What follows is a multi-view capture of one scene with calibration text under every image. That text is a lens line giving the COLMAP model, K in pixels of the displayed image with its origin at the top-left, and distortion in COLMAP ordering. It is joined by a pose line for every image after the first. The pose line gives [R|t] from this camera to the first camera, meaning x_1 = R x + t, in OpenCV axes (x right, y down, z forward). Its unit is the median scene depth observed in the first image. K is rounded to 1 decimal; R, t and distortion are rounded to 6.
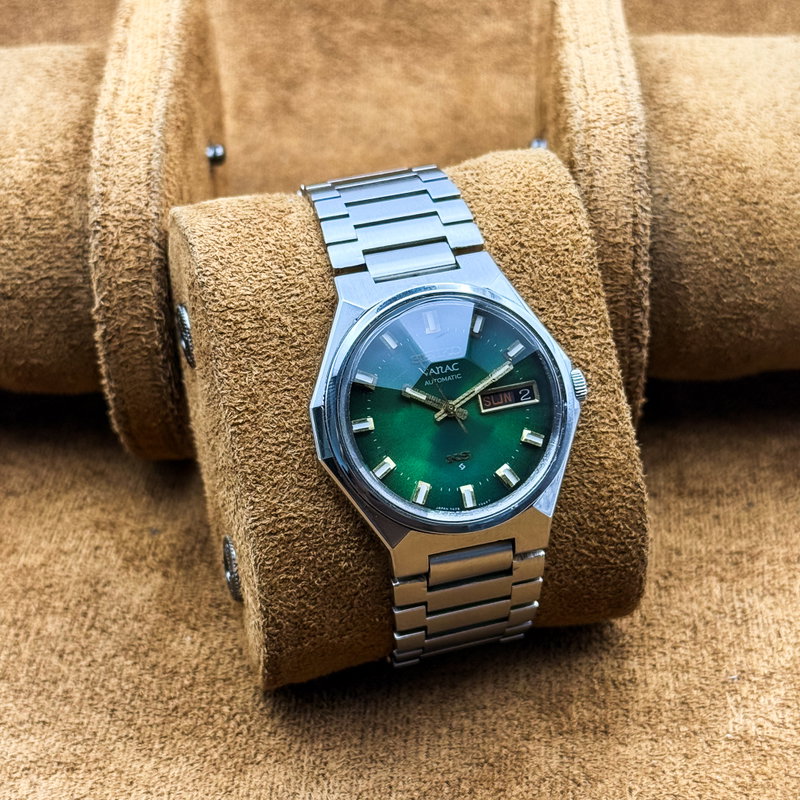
lens RADIAL K [[1870.2, 0, 400.0], [0, 1870.2, 400.0], [0, 0, 1]] dist [0.234229, -0.046952]
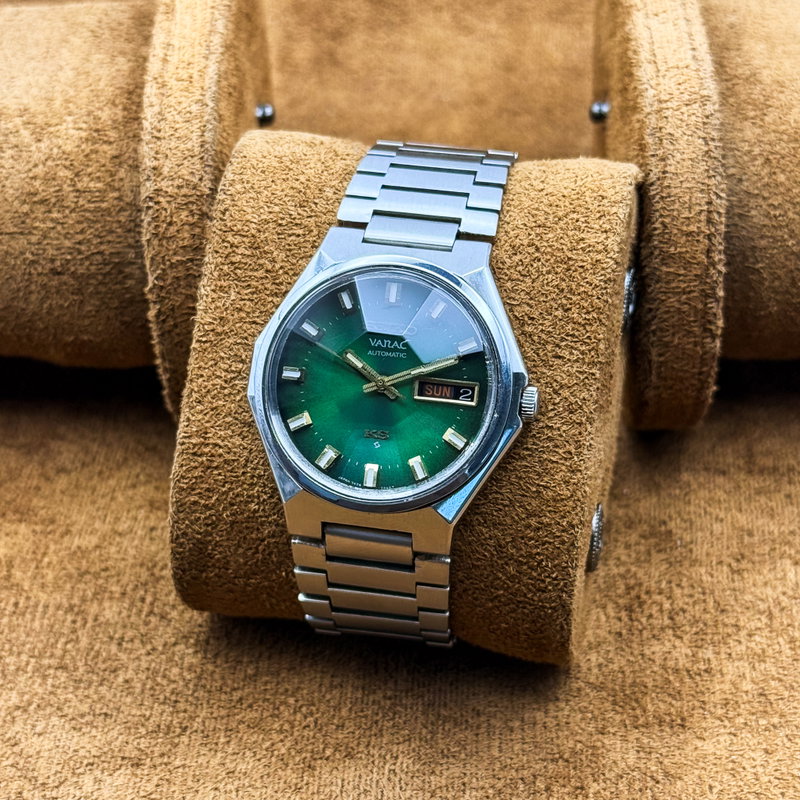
lens RADIAL K [[1870.2, 0, 400.0], [0, 1870.2, 400.0], [0, 0, 1]] dist [0.234229, -0.046952]
pose [[0.893255, 0.285509, -0.347245, 0.361773], [-0.288636, 0.956432, 0.043902, -0.031660], [0.344651, 0.061012, 0.936746, 0.091101]]
